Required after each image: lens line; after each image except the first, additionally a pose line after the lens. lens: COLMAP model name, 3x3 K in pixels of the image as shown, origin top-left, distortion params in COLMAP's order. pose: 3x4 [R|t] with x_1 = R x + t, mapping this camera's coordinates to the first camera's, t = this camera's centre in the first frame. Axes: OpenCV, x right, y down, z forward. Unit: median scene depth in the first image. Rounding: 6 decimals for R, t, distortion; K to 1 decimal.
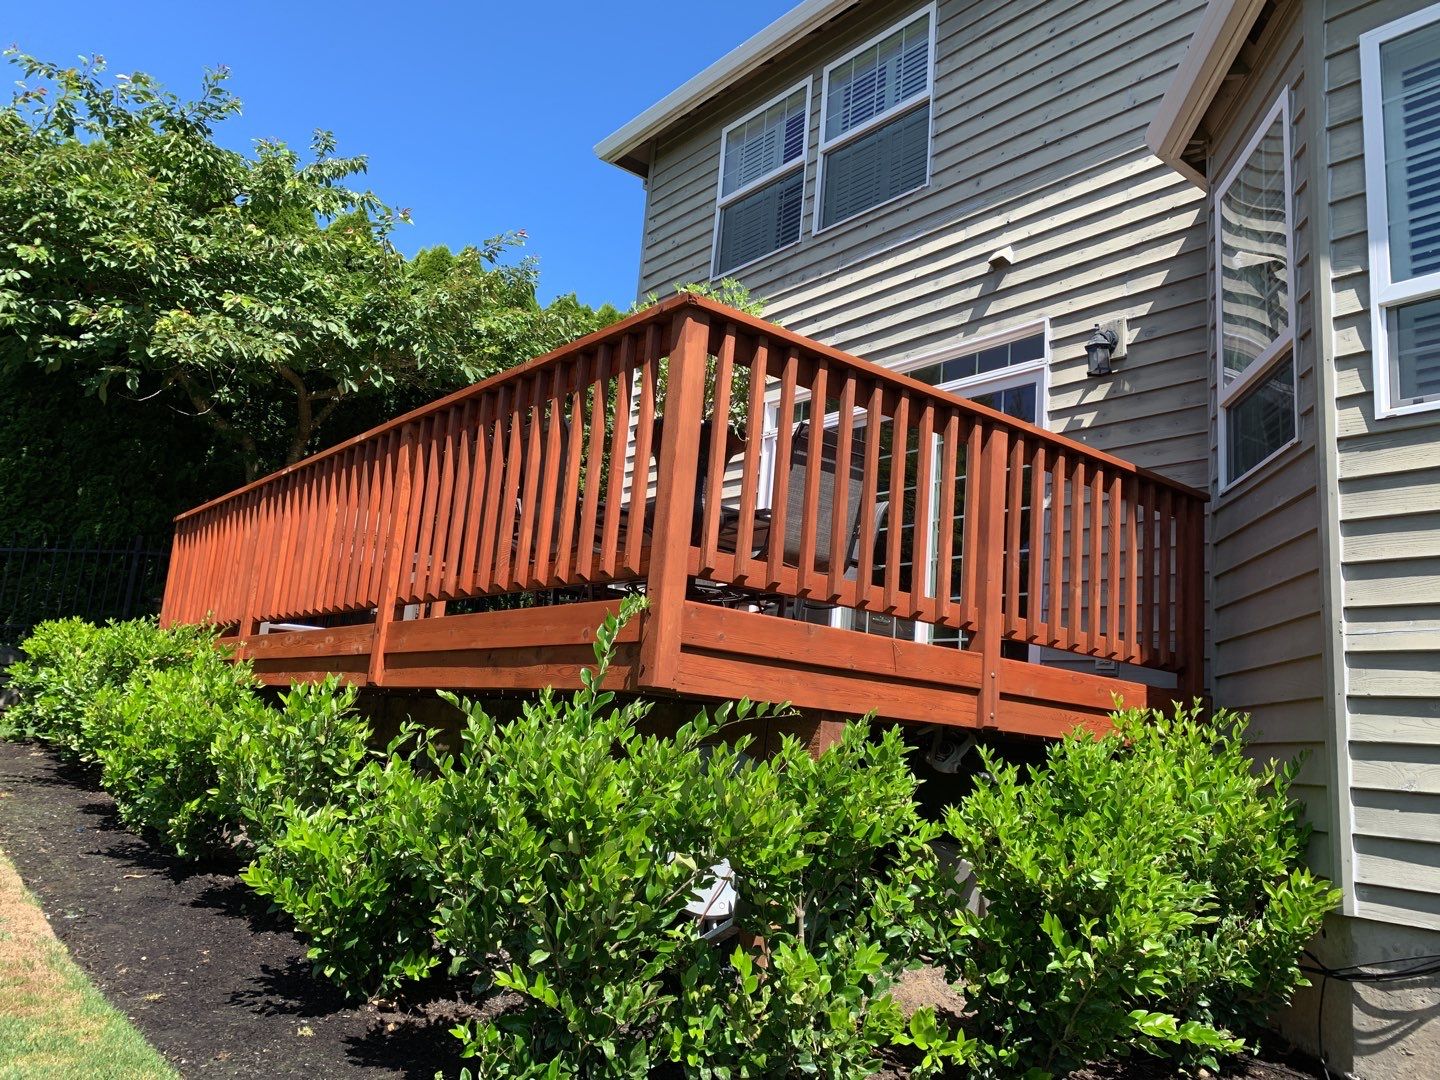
lens RADIAL K [[1107.3, 0, 720.0], [0, 1107.3, 540.0], [0, 0, 1]] dist [0.008464, -0.001426]
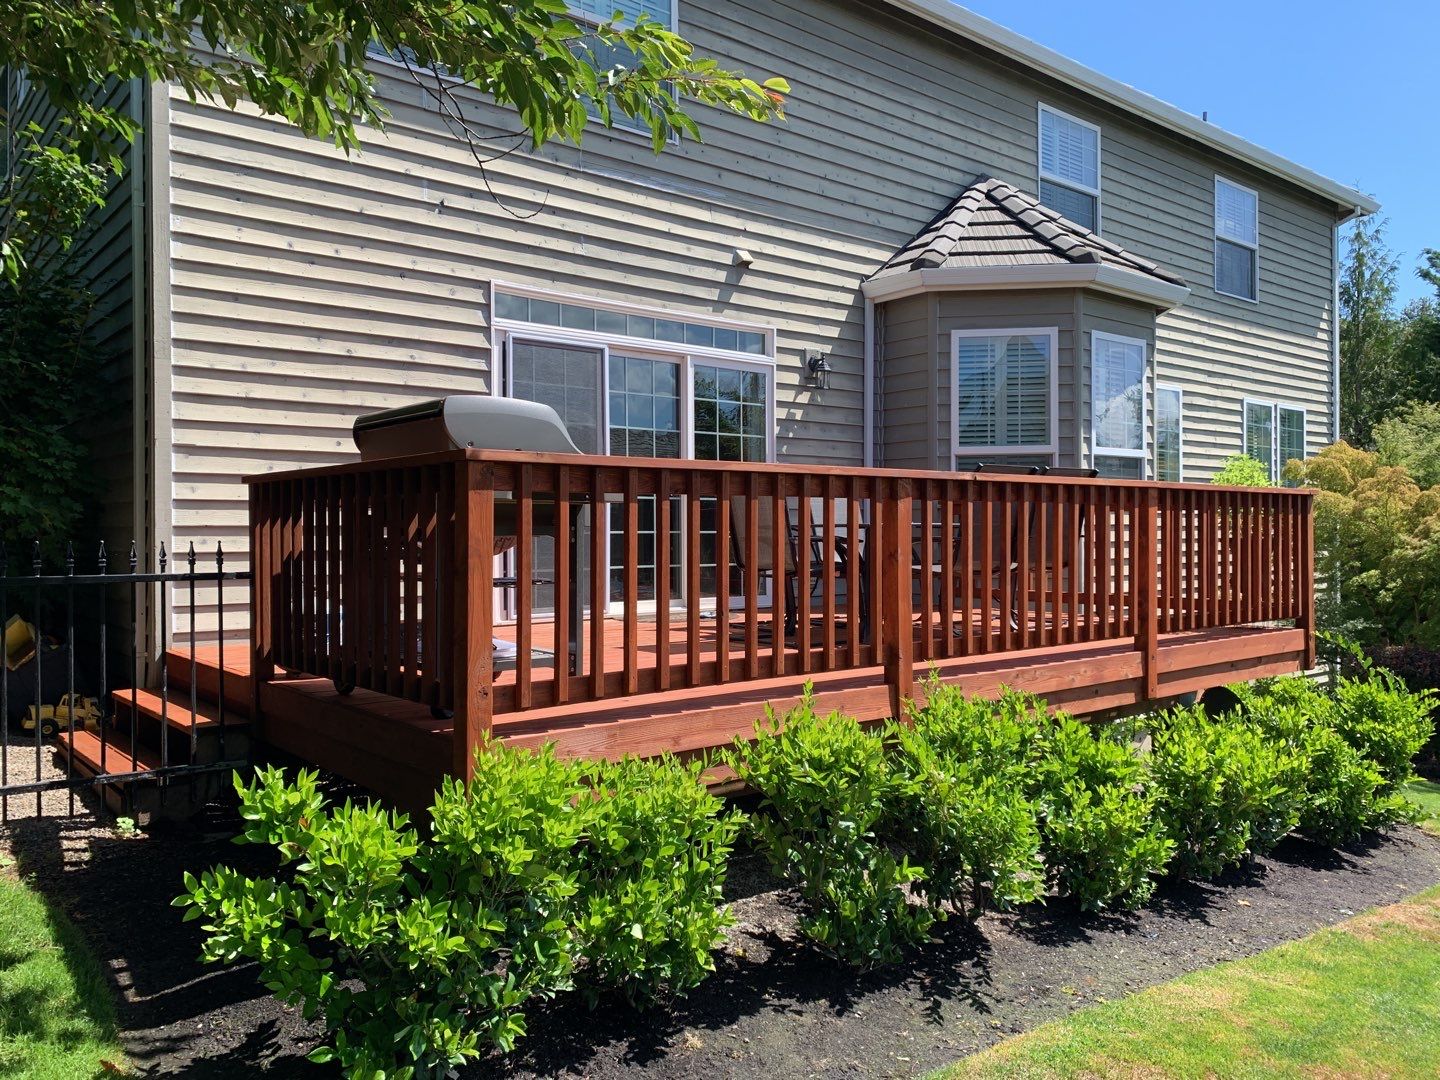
lens RADIAL K [[1107.3, 0, 720.0], [0, 1107.3, 540.0], [0, 0, 1]] dist [0.008464, -0.001426]
pose [[-0.010719, -0.086017, 0.996236, -0.988069], [-0.185563, 0.979159, 0.082546, -0.043176], [-0.982574, -0.183979, -0.026457, 0.981215]]
